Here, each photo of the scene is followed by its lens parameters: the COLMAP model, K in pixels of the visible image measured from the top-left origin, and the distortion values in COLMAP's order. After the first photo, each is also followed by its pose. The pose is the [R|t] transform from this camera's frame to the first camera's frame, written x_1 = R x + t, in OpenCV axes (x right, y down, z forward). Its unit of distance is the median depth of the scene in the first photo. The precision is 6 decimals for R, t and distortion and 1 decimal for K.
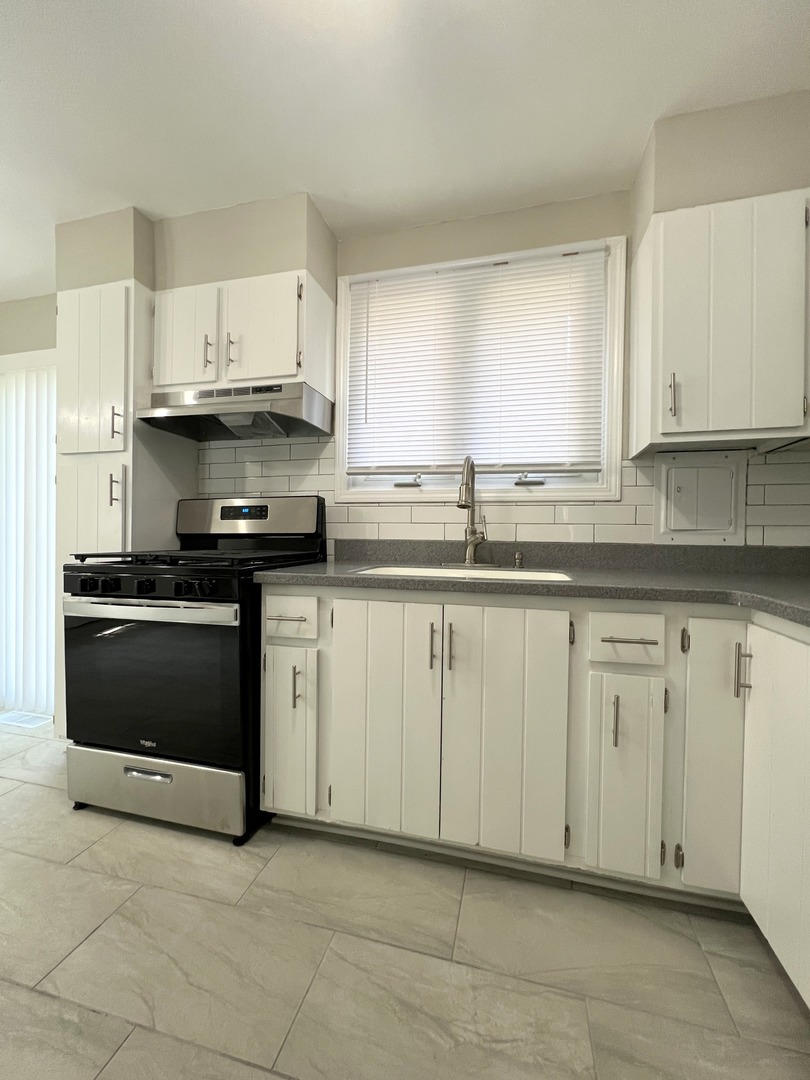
lens RADIAL K [[434.5, 0, 408.3], [0, 434.5, 540.4], [0, 0, 1]] dist [-0.001949, 0.000286]
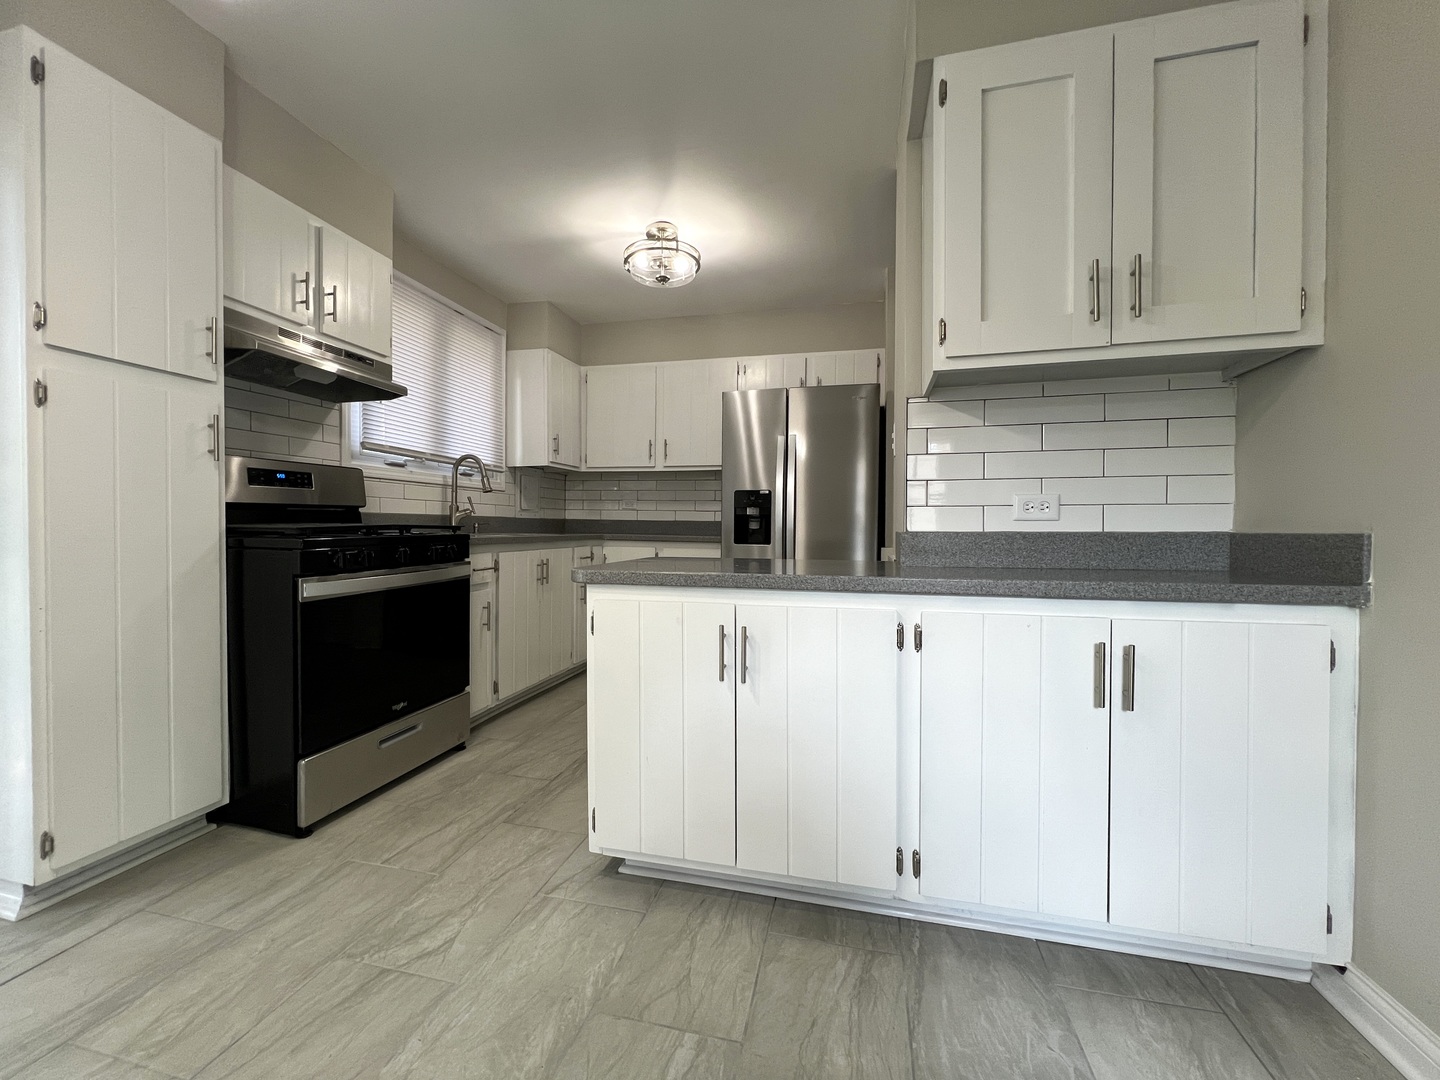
lens RADIAL K [[579.4, 0, 713.2], [0, 579.4, 539.5], [0, 0, 1]] dist [-0.001949, 0.000286]
pose [[-0.003827, -0.034455, 0.999399, -2.059097], [0.000697, 0.999406, 0.034458, 0.019978], [-0.999992, 0.000828, -0.003800, 0.258897]]
